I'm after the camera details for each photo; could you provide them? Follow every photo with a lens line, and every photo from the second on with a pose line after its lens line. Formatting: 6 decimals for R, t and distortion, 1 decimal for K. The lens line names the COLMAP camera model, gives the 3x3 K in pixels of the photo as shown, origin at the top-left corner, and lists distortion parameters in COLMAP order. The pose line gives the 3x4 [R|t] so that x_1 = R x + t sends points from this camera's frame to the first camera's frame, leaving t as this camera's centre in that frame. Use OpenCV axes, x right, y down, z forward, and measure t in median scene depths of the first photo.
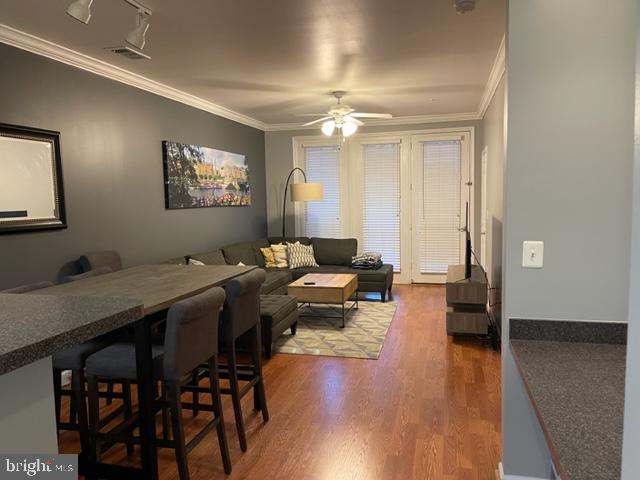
lens RADIAL K [[481.5, 0, 321.2], [0, 481.5, 240.5], [0, 0, 1]] dist [0.044858, -0.008187]
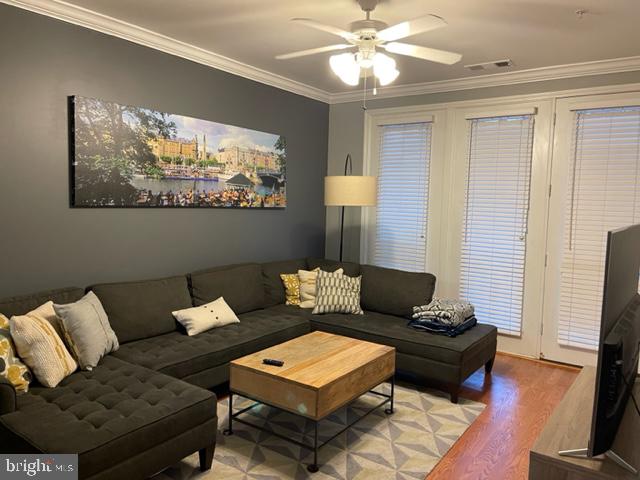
lens RADIAL K [[481.5, 0, 318.8], [0, 481.5, 238.3], [0, 0, 1]] dist [0.044858, -0.008187]
pose [[0.931681, 0.077058, -0.355012, 0.169629], [-0.080755, 0.996724, 0.004417, -0.044696], [0.354189, 0.024554, 0.934851, 0.447301]]
